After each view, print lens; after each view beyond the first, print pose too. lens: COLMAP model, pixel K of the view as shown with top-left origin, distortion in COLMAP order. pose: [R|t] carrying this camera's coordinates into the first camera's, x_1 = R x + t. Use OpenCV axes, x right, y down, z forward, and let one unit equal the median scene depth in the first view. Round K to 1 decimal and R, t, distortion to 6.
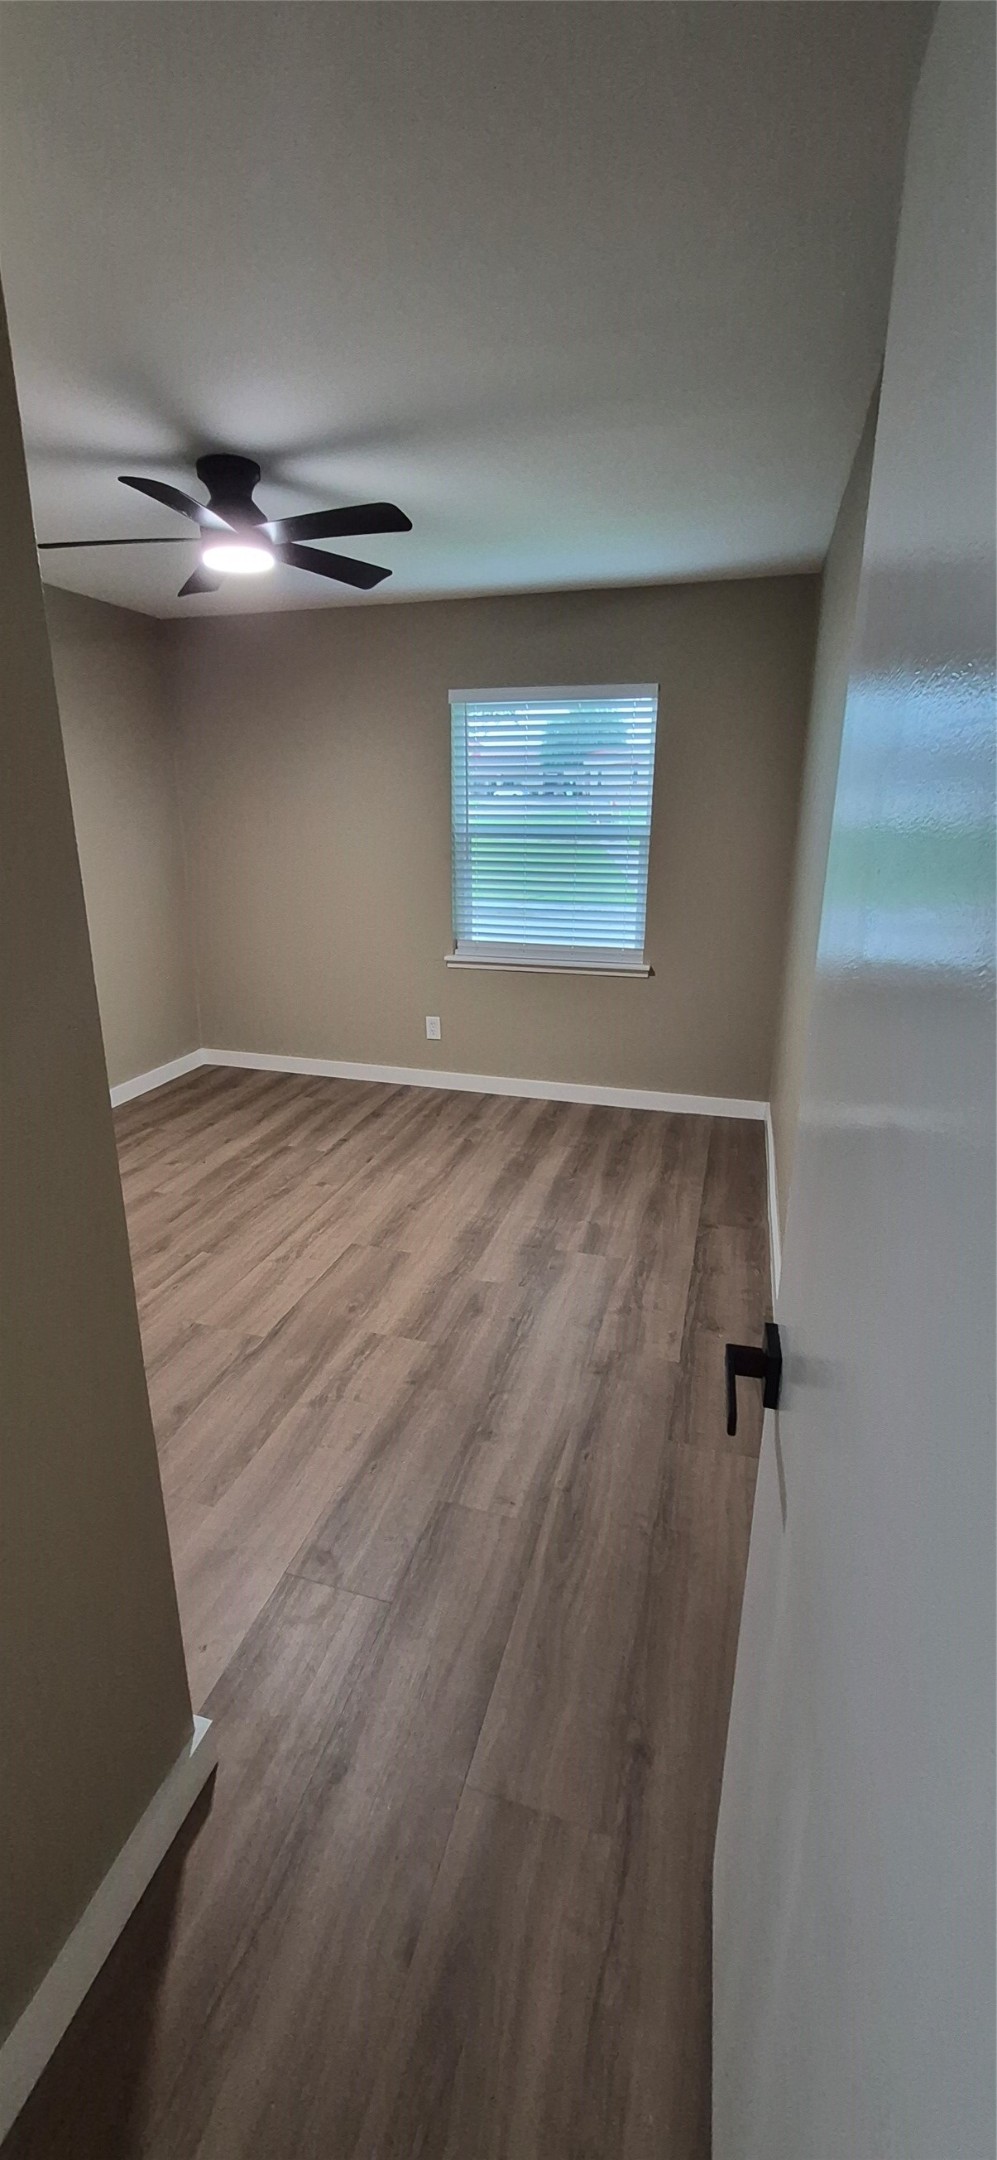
lens RADIAL K [[858.5, 0, 481.0], [0, 858.5, 1060.3], [0, 0, 1]] dist [0.001919, -0.000058]
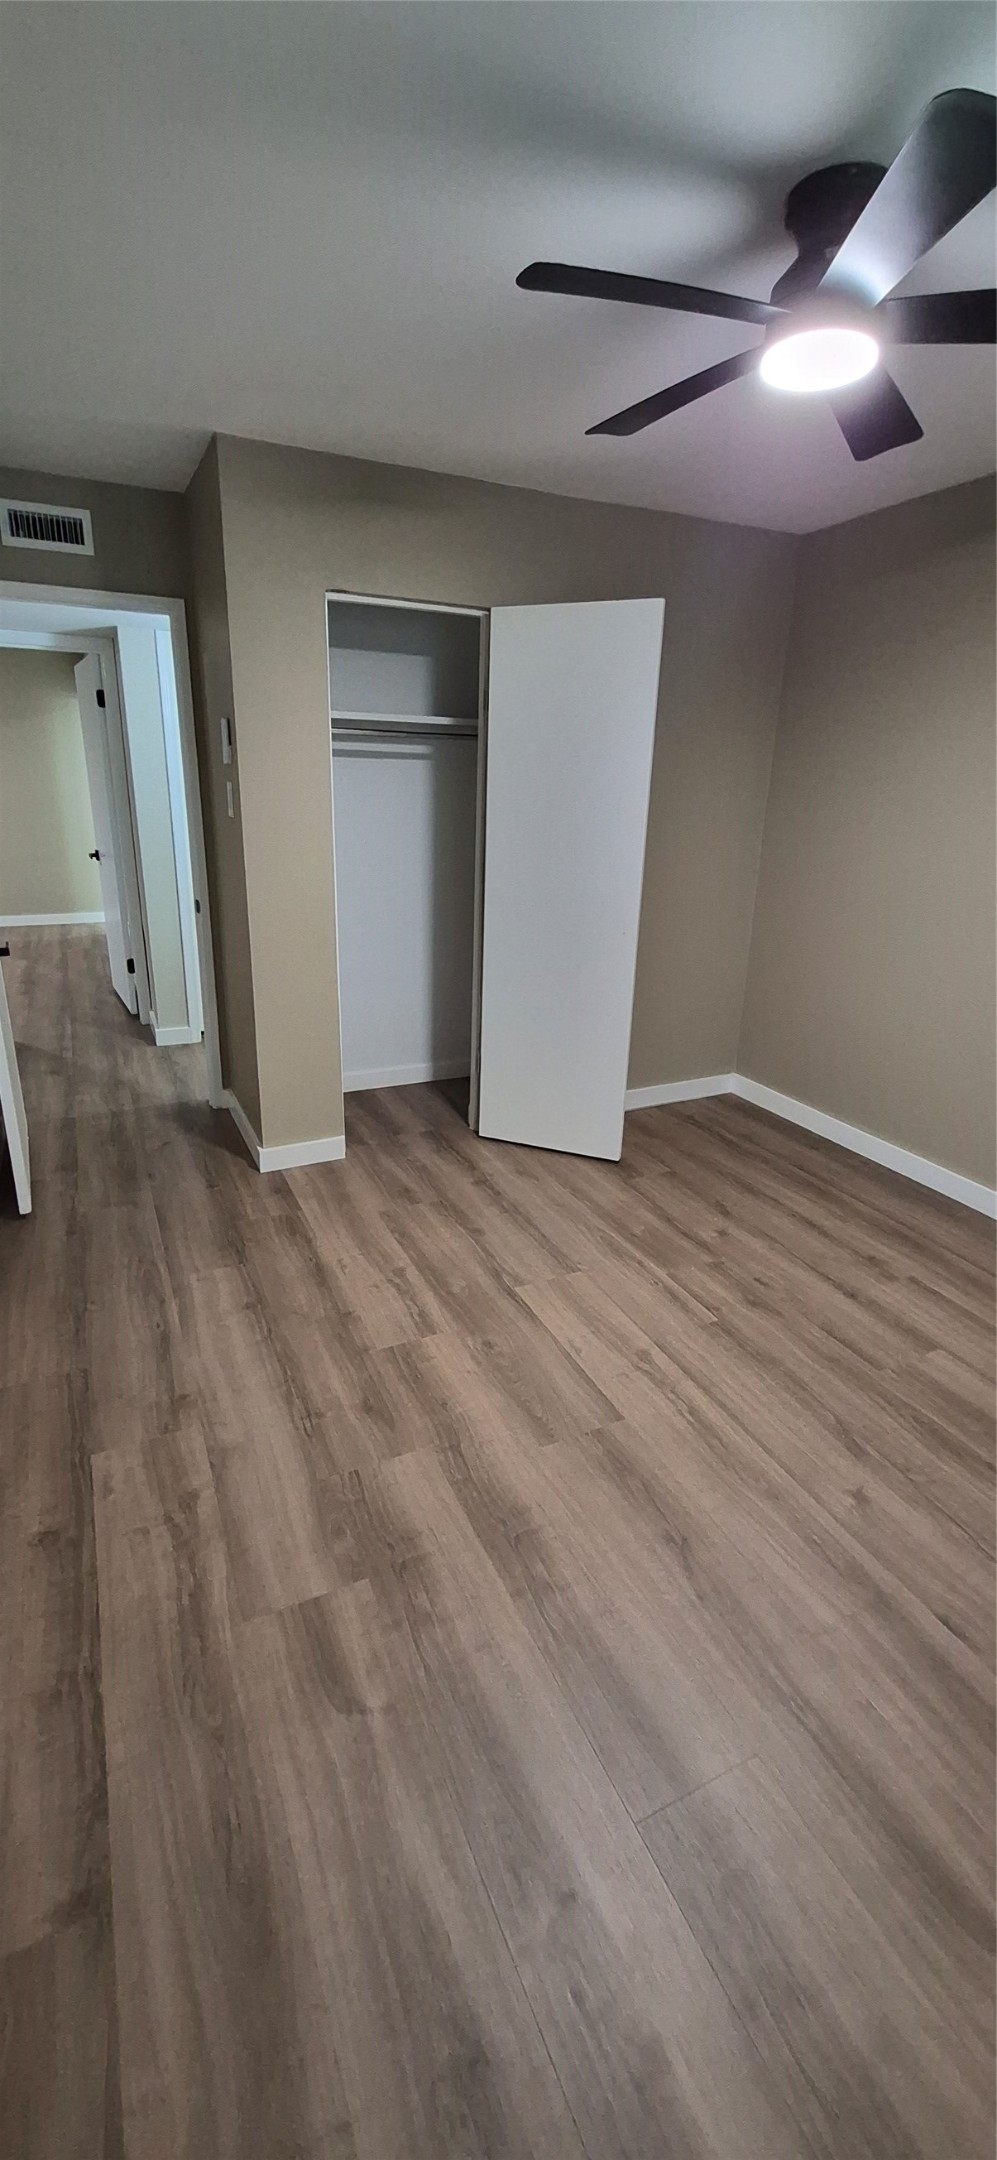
lens RADIAL K [[866.0, 0, 471.7], [0, 866.0, 1046.1], [0, 0, 1]] dist [0.000894, 0.000743]
pose [[-0.748709, 0.182688, -0.637229, 0.366885], [-0.211229, 0.845421, 0.490557, -0.393321], [0.628345, 0.501885, -0.594385, 1.354125]]
